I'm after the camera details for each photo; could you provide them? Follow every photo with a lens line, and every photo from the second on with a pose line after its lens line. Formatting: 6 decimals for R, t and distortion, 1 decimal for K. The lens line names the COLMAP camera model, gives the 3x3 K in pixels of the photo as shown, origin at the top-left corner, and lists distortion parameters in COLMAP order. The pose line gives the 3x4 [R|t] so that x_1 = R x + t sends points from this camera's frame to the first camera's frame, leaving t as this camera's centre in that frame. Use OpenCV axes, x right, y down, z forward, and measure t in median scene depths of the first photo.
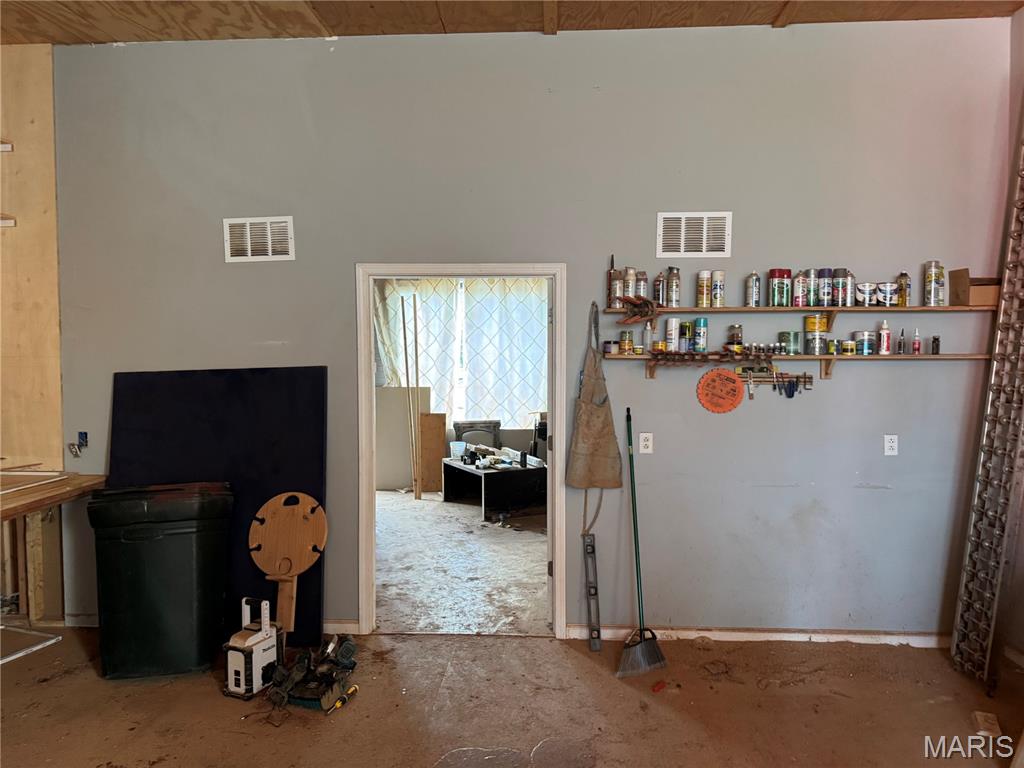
lens RADIAL K [[708.3, 0, 519.8], [0, 708.3, 385.8], [0, 0, 1]] dist [0.034902, -0.043441]
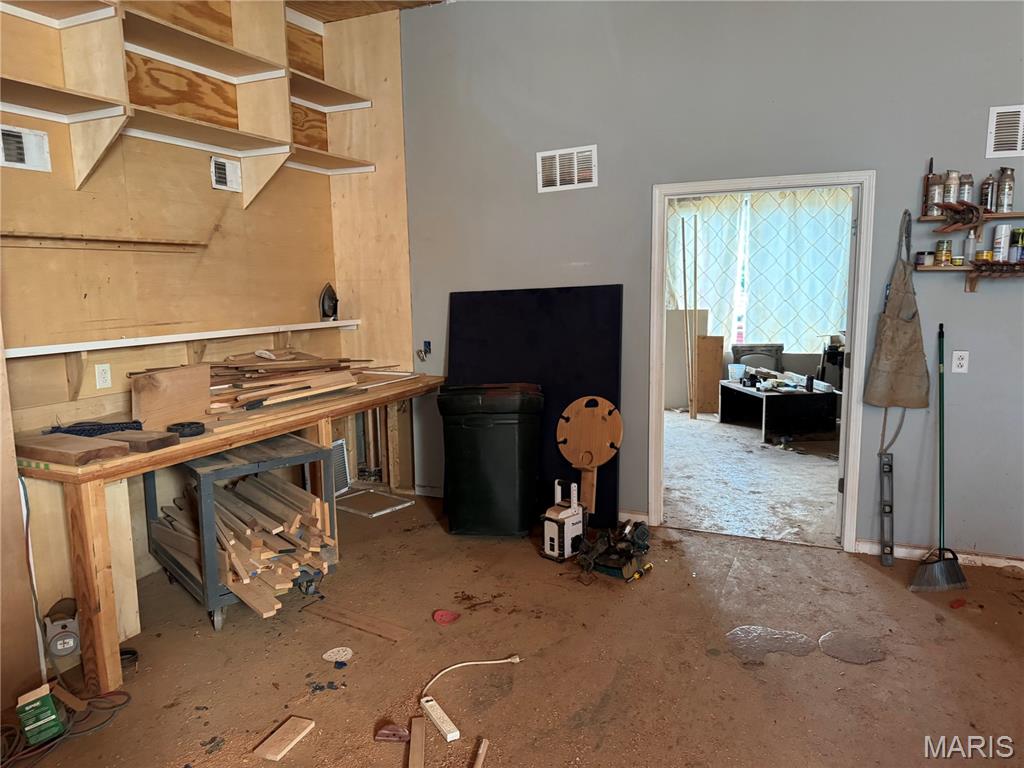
lens RADIAL K [[721.0, 0, 510.5], [0, 721.0, 388.3], [0, 0, 1]] dist [0.091827, -0.128660]
pose [[0.931063, 0.039974, -0.362662, -0.022977], [-0.003475, 0.994906, 0.100743, 0.020425], [0.364842, -0.092538, 0.926460, -0.114570]]
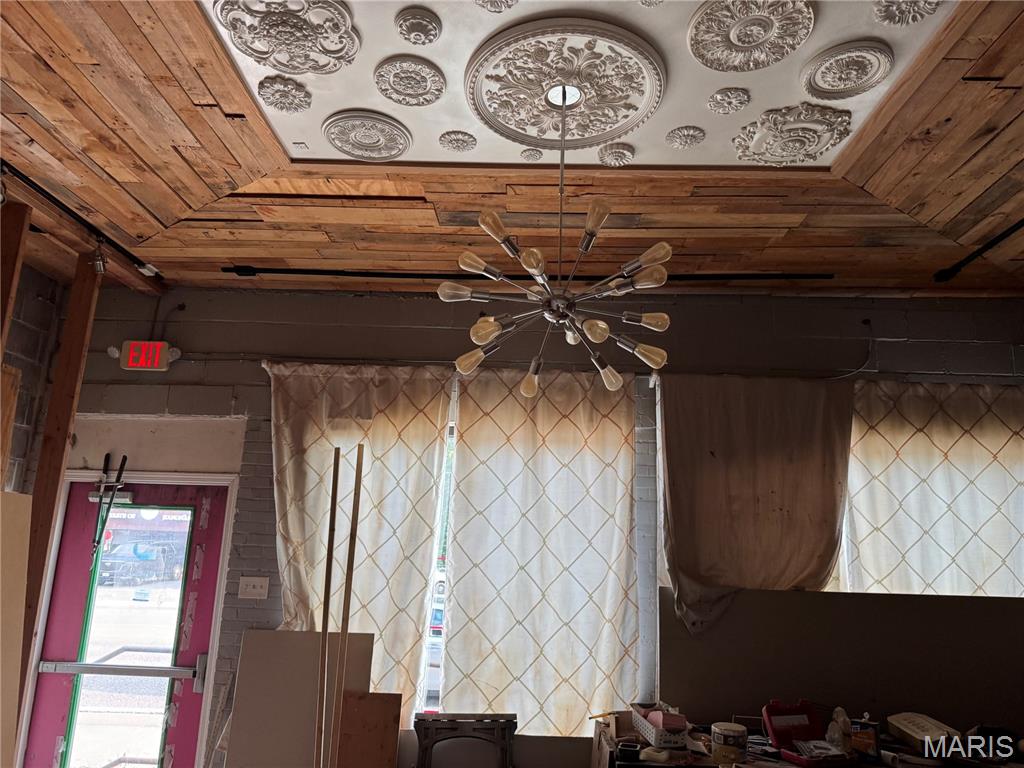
lens RADIAL K [[737.2, 0, 518.1], [0, 737.2, 392.6], [0, 0, 1]] dist [0.144509, -0.278847]
pose [[0.999271, 0.037638, 0.006453, -0.076169], [-0.034619, 0.964201, -0.262903, -0.053496], [-0.016117, 0.262487, 0.964801, 0.936313]]
